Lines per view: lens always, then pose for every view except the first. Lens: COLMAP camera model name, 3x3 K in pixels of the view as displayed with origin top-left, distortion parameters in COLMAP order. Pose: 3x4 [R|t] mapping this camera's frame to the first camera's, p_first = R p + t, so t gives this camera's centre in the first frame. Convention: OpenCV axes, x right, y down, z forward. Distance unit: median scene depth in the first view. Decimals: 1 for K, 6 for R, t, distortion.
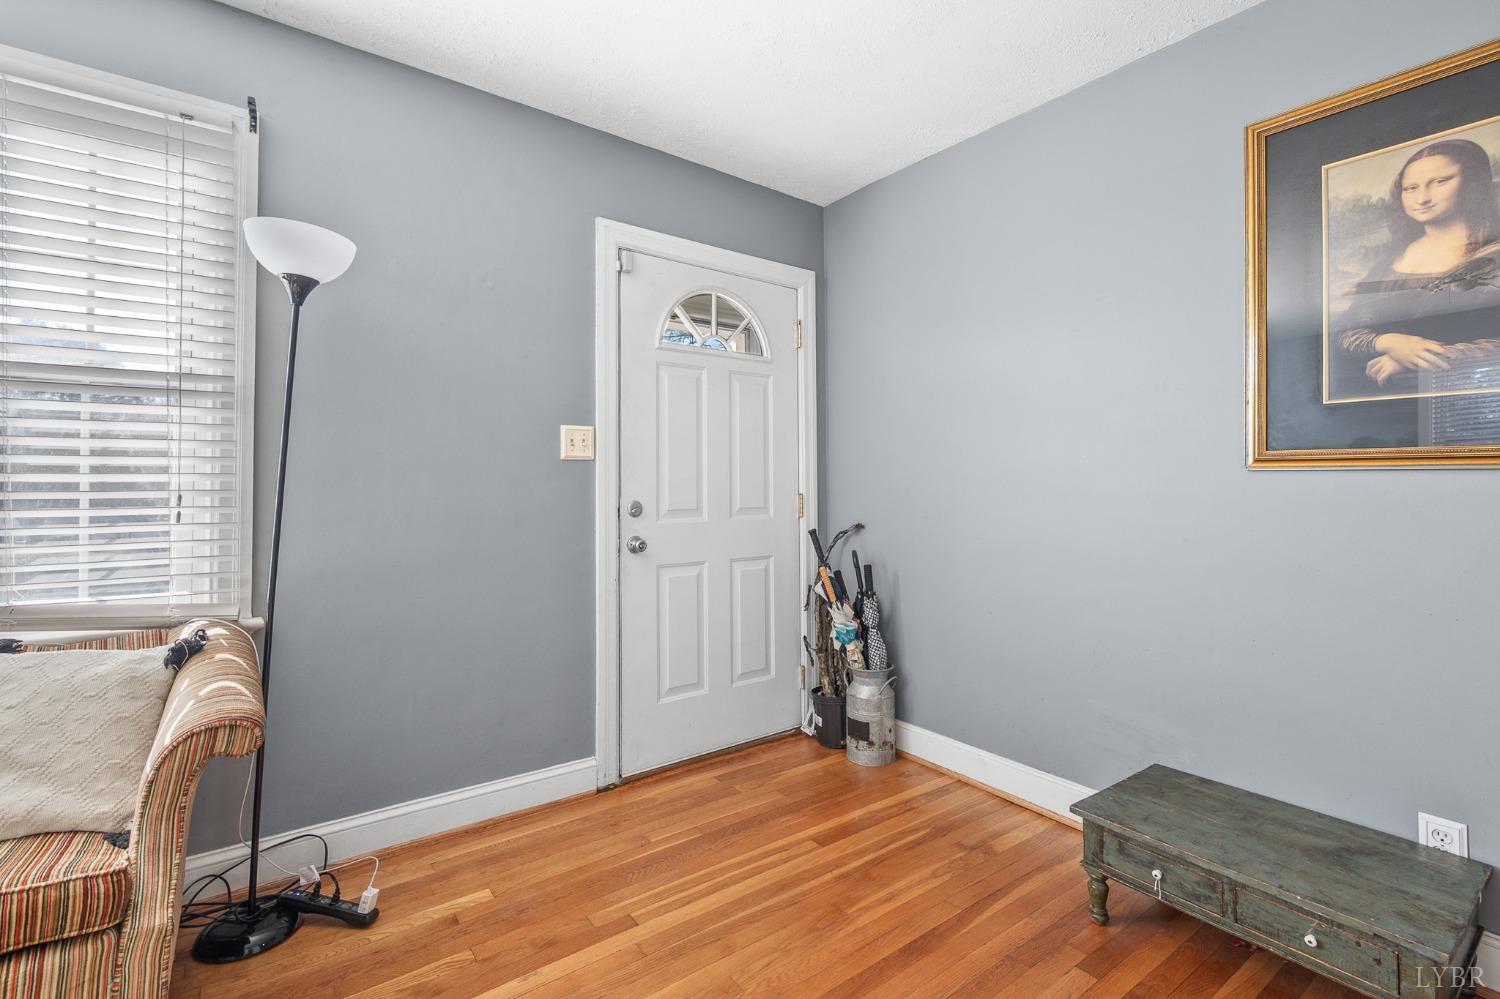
lens RADIAL K [[680.3, 0, 751.0], [0, 680.3, 469.3], [0, 0, 1]] dist [0.001393, 0.000043]
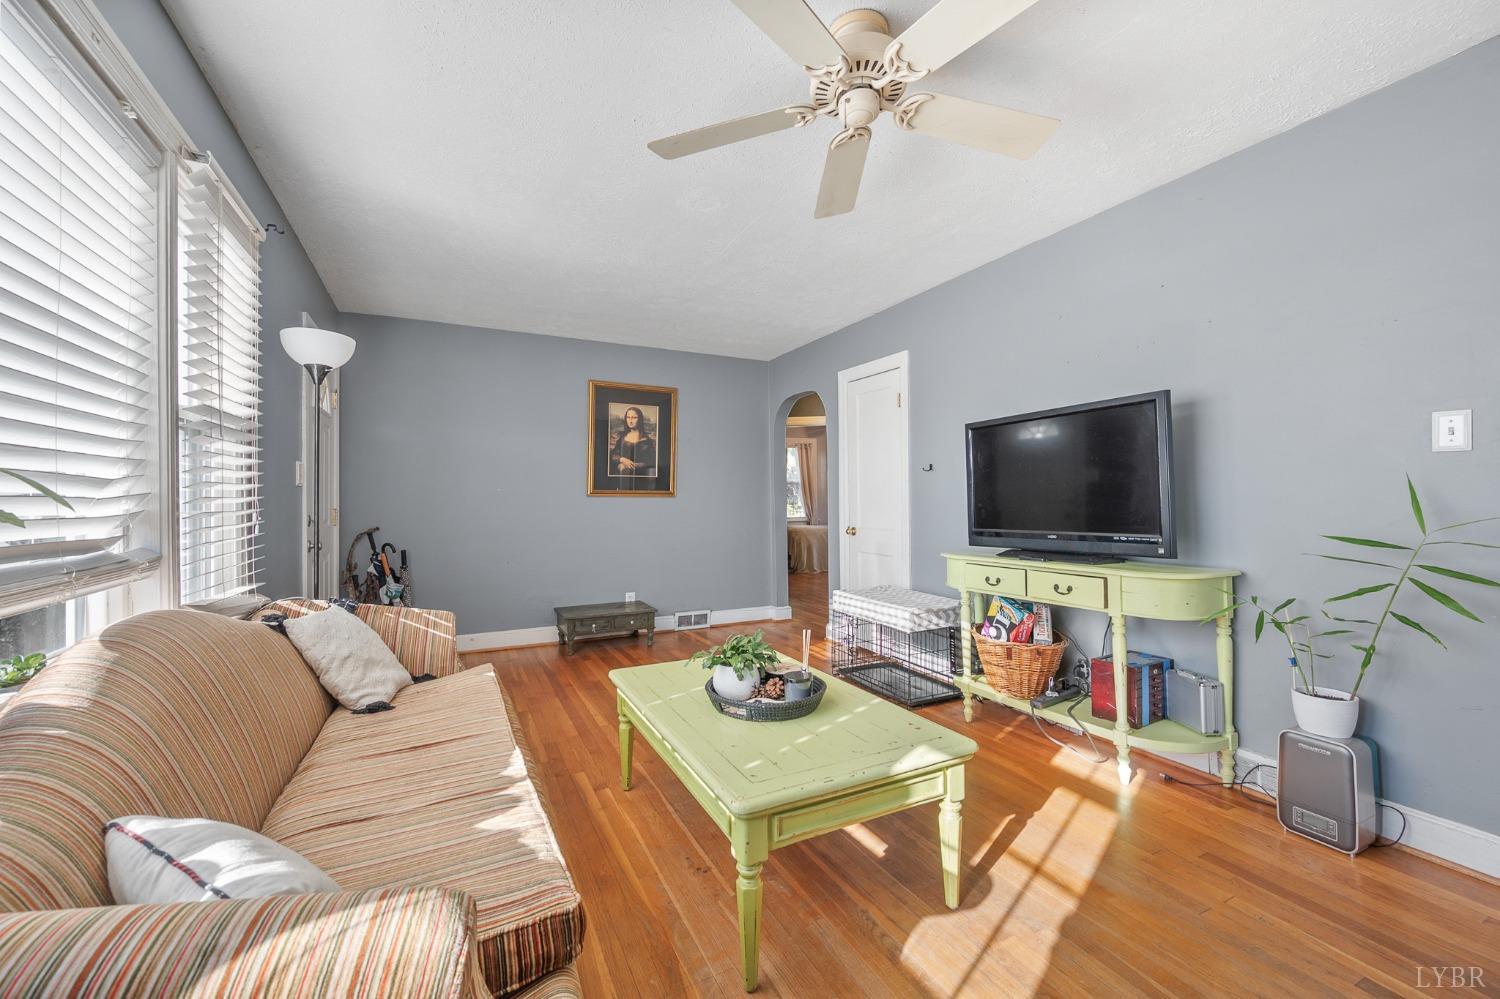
lens RADIAL K [[597.8, 0, 755.1], [0, 597.8, 476.2], [0, 0, 1]] dist [0.000098, 0.000031]
pose [[0.172528, 0.036162, 0.984341, -1.271293], [-0.020595, 0.999240, -0.033100, -0.011171], [-0.984789, -0.014561, 0.173141, -0.124543]]
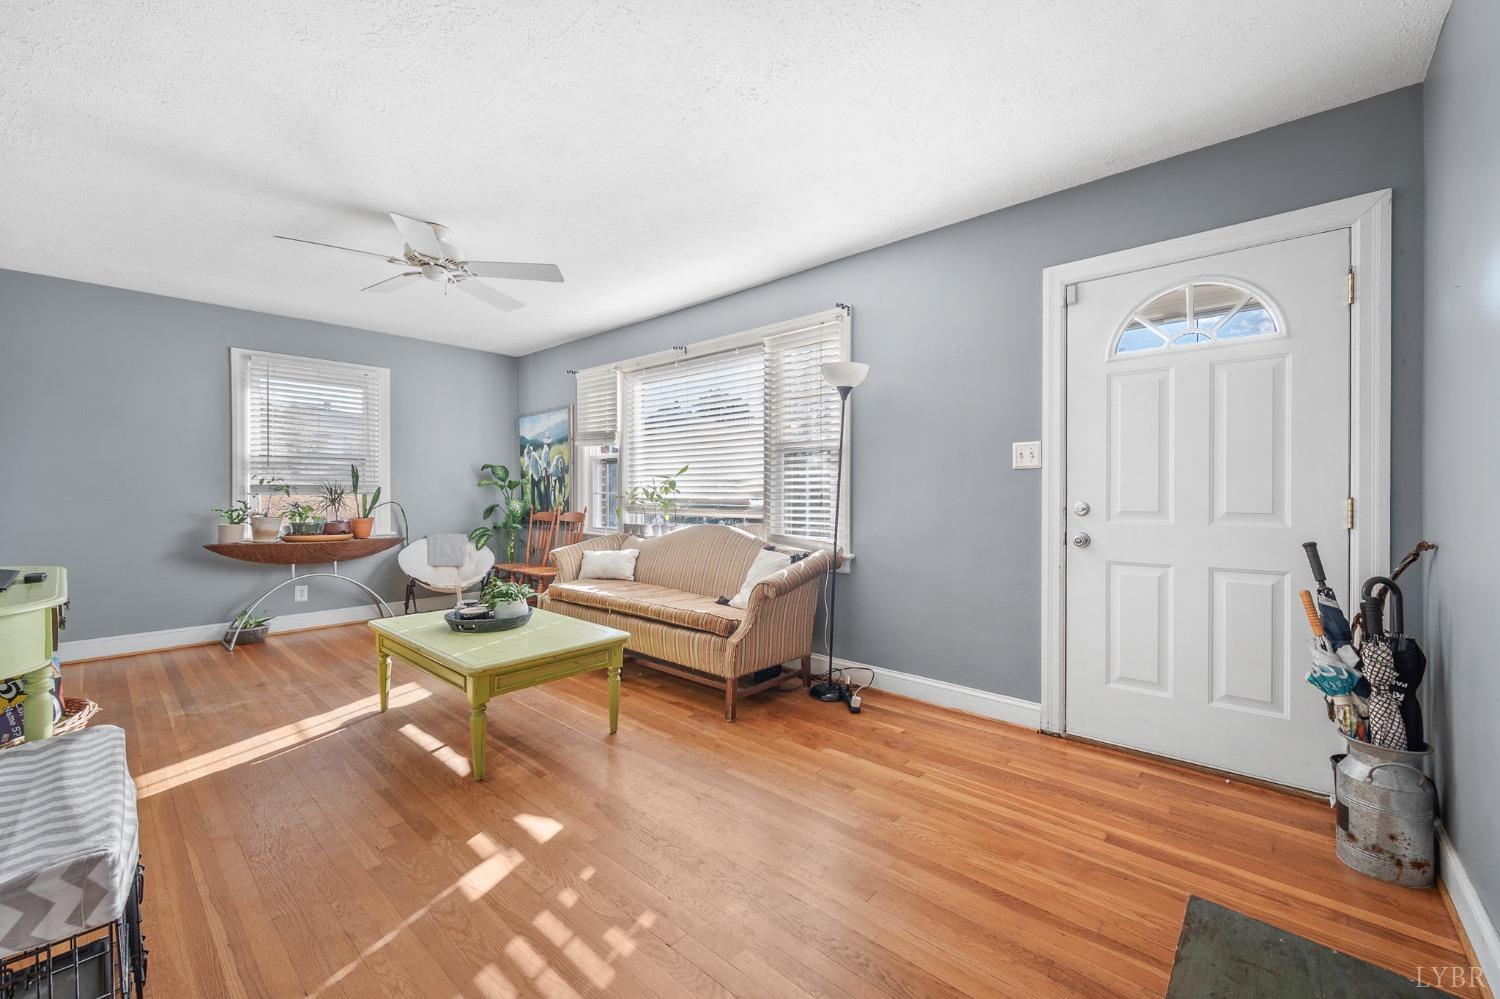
lens RADIAL K [[596.3, 0, 756.0], [0, 596.3, 495.7], [0, 0, 1]] dist [0.000009, 0.000013]
pose [[0.200815, 0.006547, -0.979607, 0.728643], [0.027973, 0.999532, 0.012415, 0.008419], [0.979230, -0.029896, 0.200538, 0.270373]]
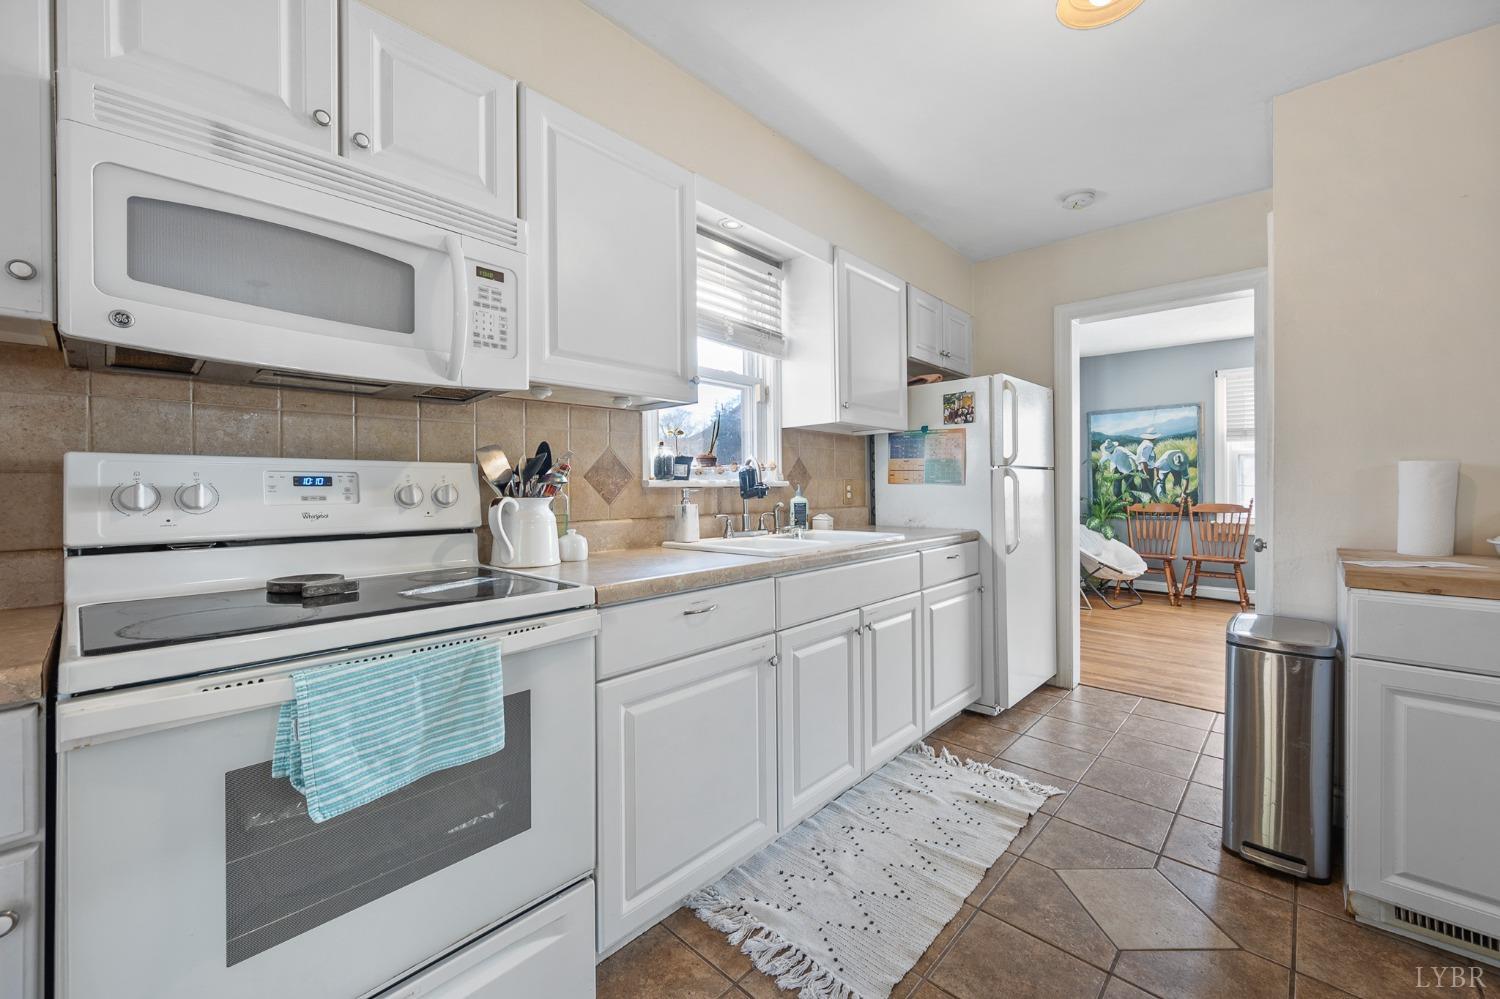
lens RADIAL K [[597.6, 0, 750.2], [0, 597.6, 487.6], [0, 0, 1]] dist [-0.000407, 0.000008]
pose [[0.182732, 0.005607, -0.983147, 0.436642], [0.033859, 0.999355, 0.011993, -0.069556], [0.982580, -0.035480, 0.182424, -2.033257]]
